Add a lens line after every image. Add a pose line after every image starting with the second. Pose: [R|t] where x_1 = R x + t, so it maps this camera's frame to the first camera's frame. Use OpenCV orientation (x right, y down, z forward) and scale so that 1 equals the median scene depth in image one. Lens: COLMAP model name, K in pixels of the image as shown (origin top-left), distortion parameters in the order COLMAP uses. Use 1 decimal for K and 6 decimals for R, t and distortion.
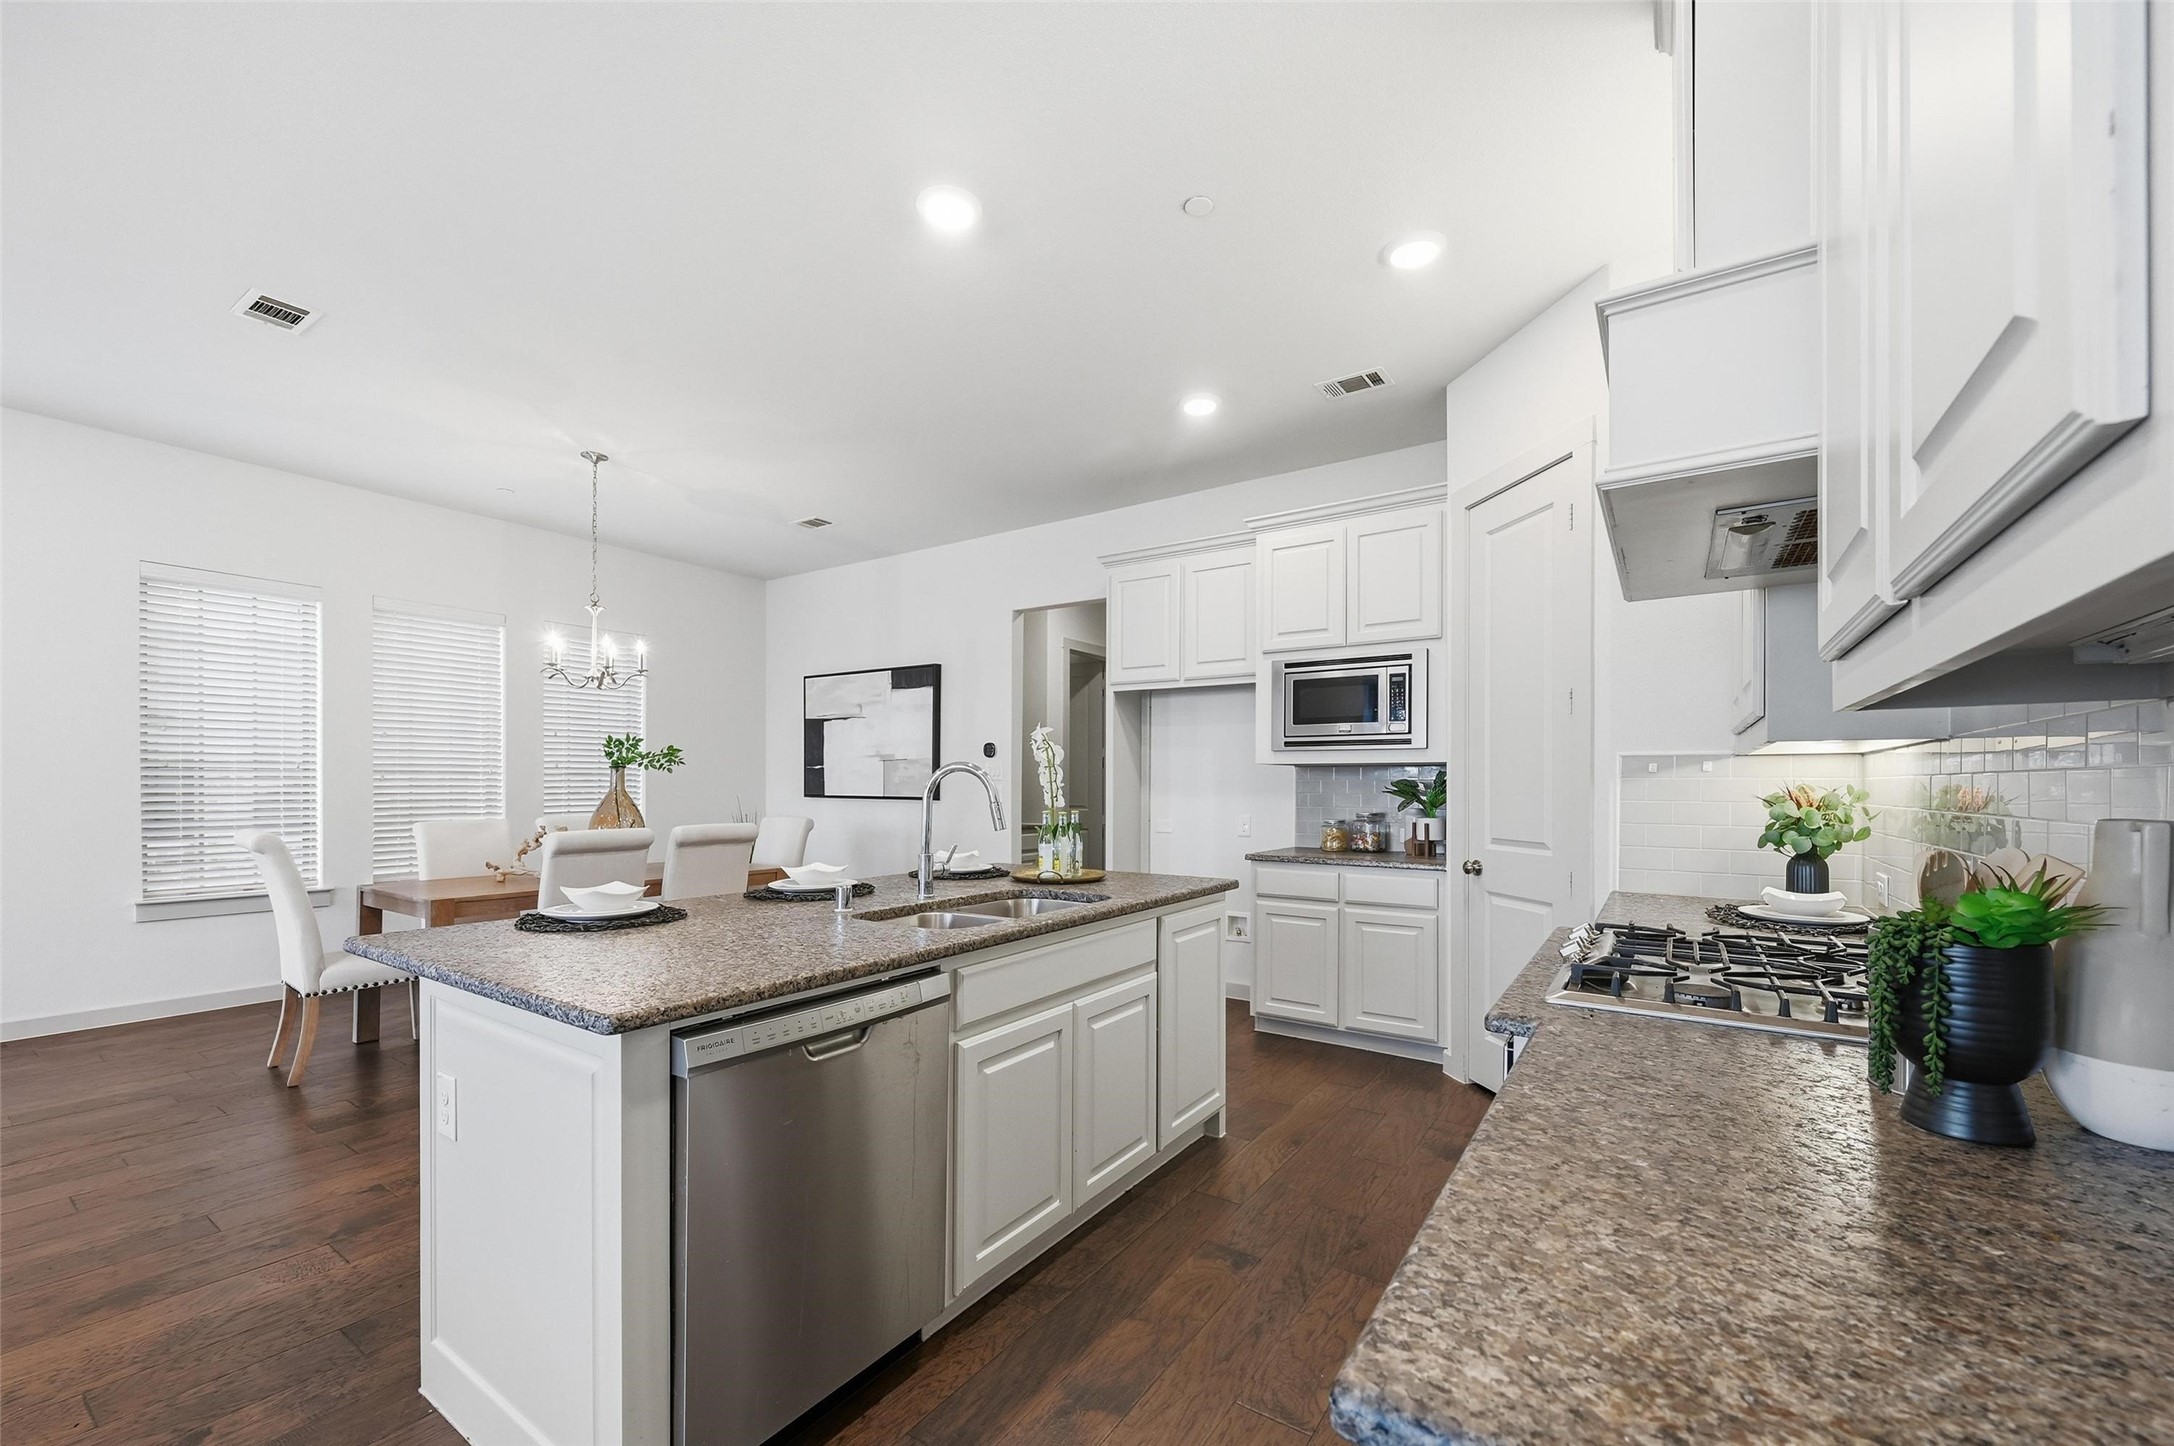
lens RADIAL K [[863.8, 0, 1110.2], [0, 863.8, 786.3], [0, 0, 1]] dist [-0.002225, -0.000038]
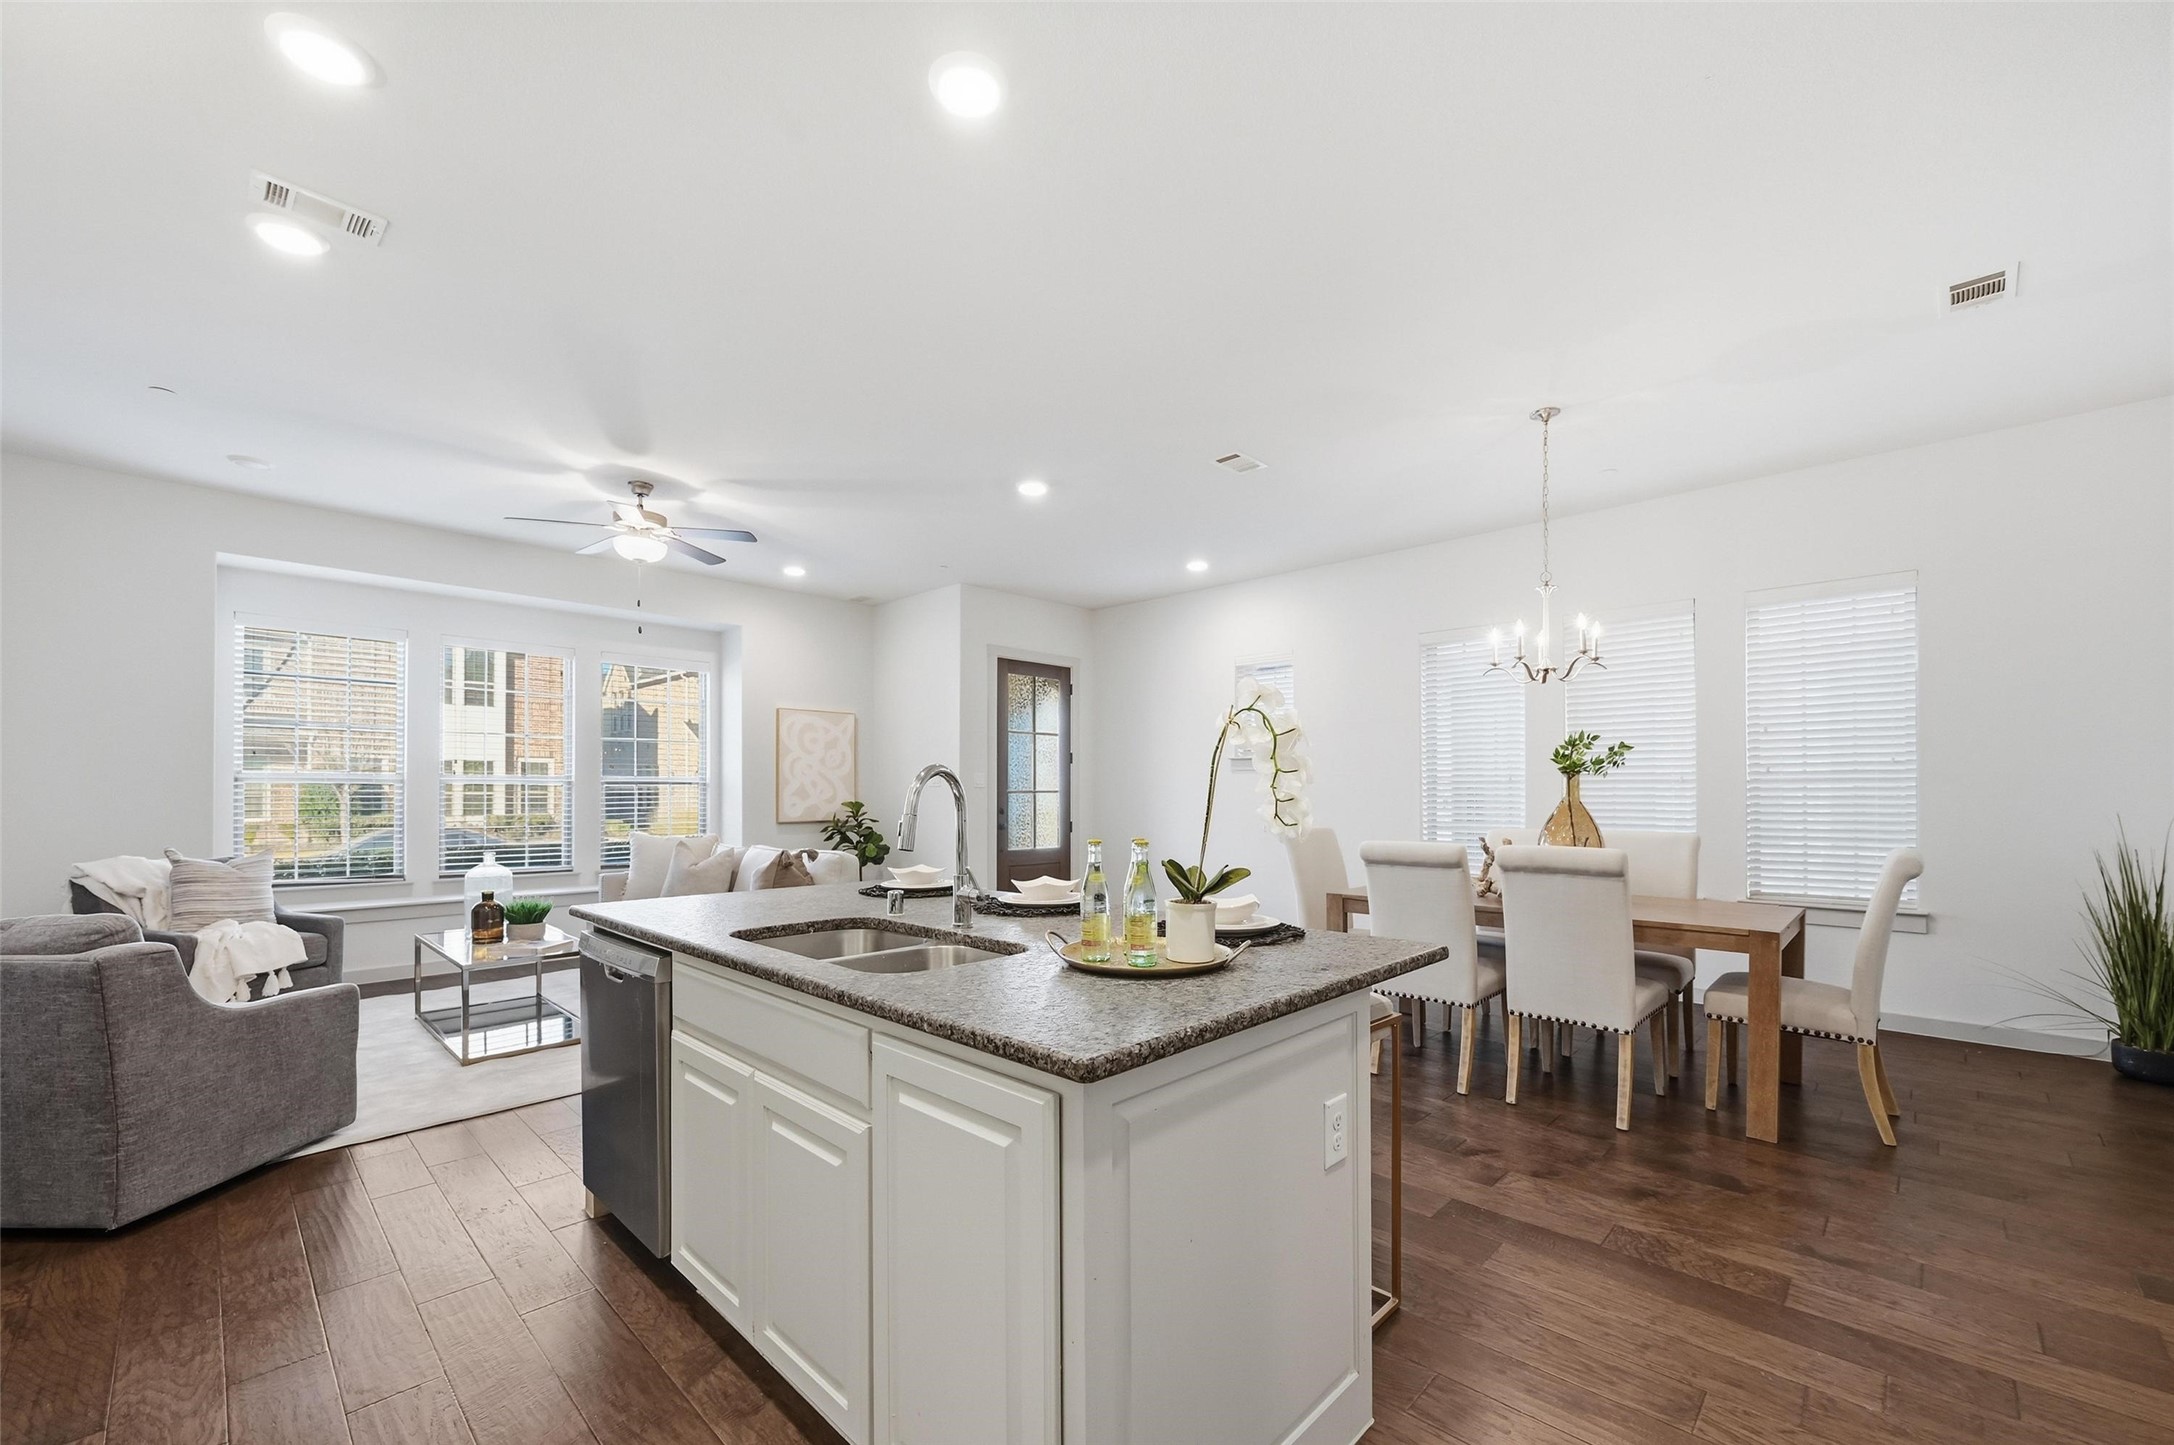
lens RADIAL K [[863.8, 0, 1098.6], [0, 863.8, 792.5], [0, 0, 1]] dist [-0.002225, -0.000038]
pose [[-0.168781, -0.008731, -0.985615, 0.322799], [0.001763, 0.999956, -0.009160, 0.003561], [0.985652, -0.003284, -0.168758, 0.700766]]
